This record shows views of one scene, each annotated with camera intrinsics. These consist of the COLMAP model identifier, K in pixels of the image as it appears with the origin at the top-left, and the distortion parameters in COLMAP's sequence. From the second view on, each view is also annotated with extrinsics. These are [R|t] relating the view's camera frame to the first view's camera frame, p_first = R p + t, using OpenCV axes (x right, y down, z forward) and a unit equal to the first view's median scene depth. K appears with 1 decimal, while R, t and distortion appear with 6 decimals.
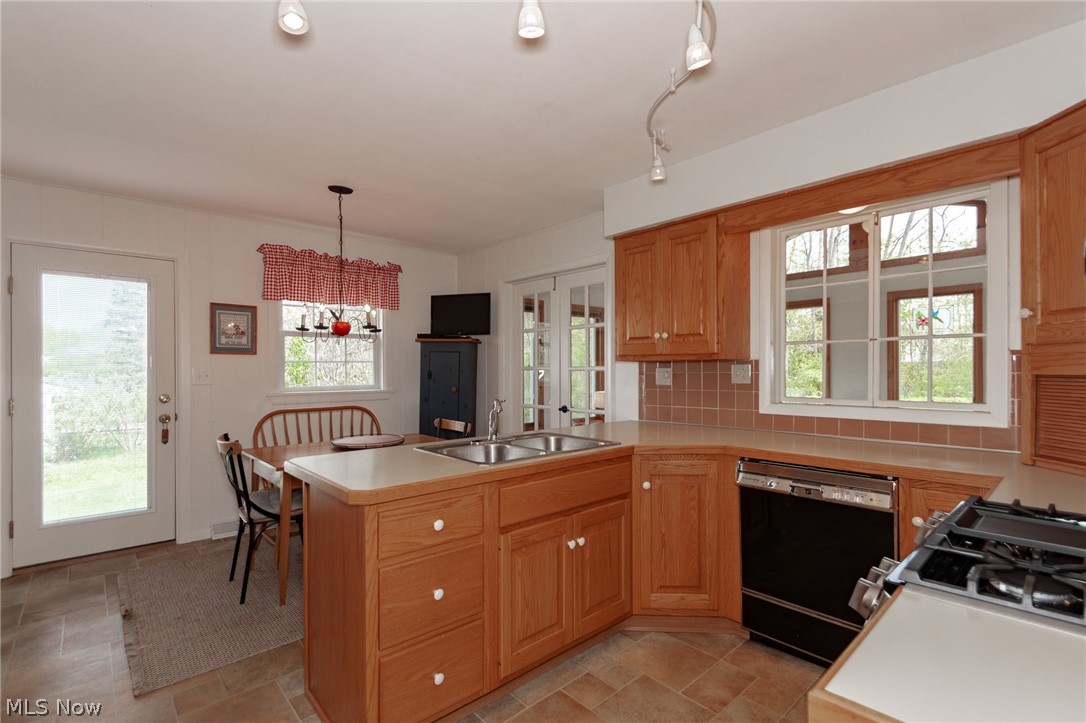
lens RADIAL K [[500.3, 0, 541.6], [0, 500.3, 369.9], [0, 0, 1]] dist [0.000534, -0.001195]
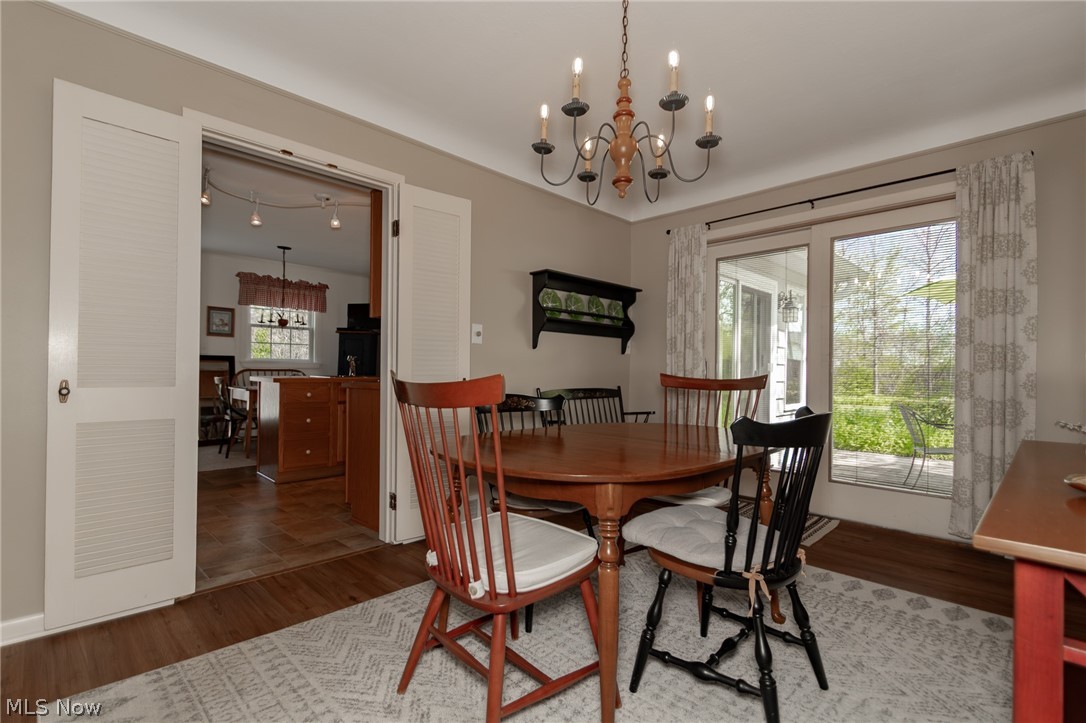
lens RADIAL K [[500.3, 0, 541.6], [0, 500.3, 369.9], [0, 0, 1]] dist [0.000534, -0.001195]
pose [[0.998342, 0.019335, 0.054222, 0.452296], [-0.018944, 0.999791, -0.007712, 0.087706], [-0.054359, 0.006672, 0.998499, -0.888079]]
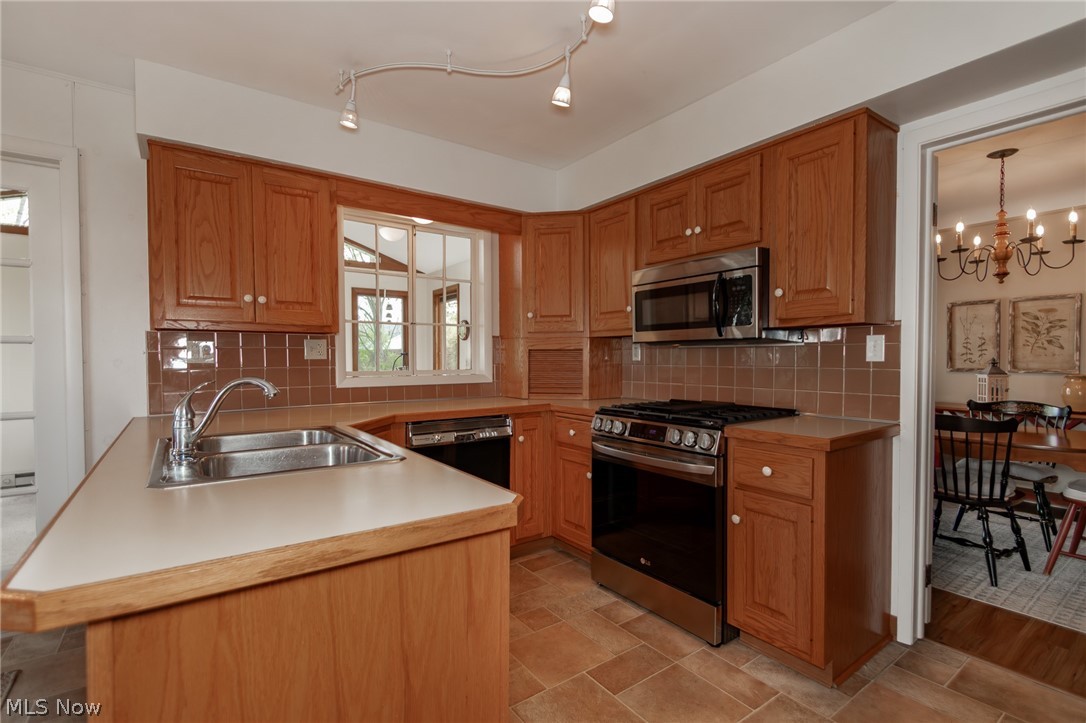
lens RADIAL K [[500.3, 0, 541.6], [0, 500.3, 369.9], [0, 0, 1]] dist [0.000534, -0.001195]
pose [[0.103034, -0.018830, 0.994500, -0.473452], [0.003666, 0.999821, 0.018551, 0.028917], [-0.994671, 0.001735, 0.103085, 0.430770]]
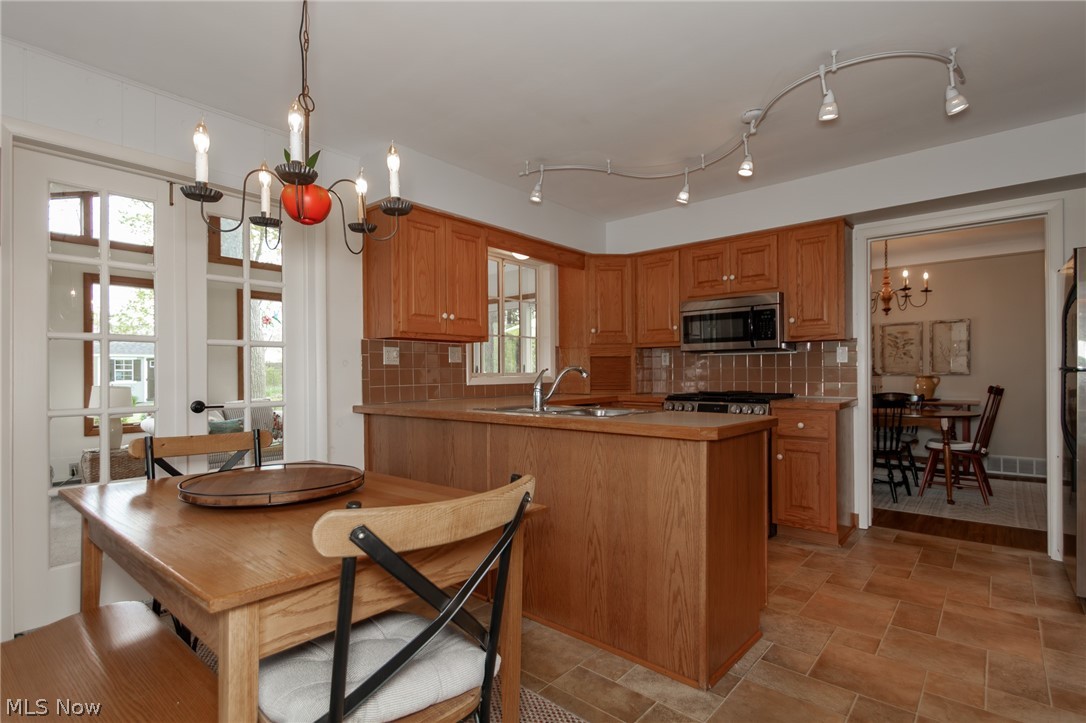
lens RADIAL K [[519.9, 0, 544.0], [0, 519.9, 369.5], [0, 0, 1]] dist [0.002893, 0.000320]
pose [[-0.130182, 0.010395, 0.991436, -0.833535], [0.006914, 0.999930, -0.009577, 0.054119], [-0.991466, 0.005609, -0.130245, 0.873513]]
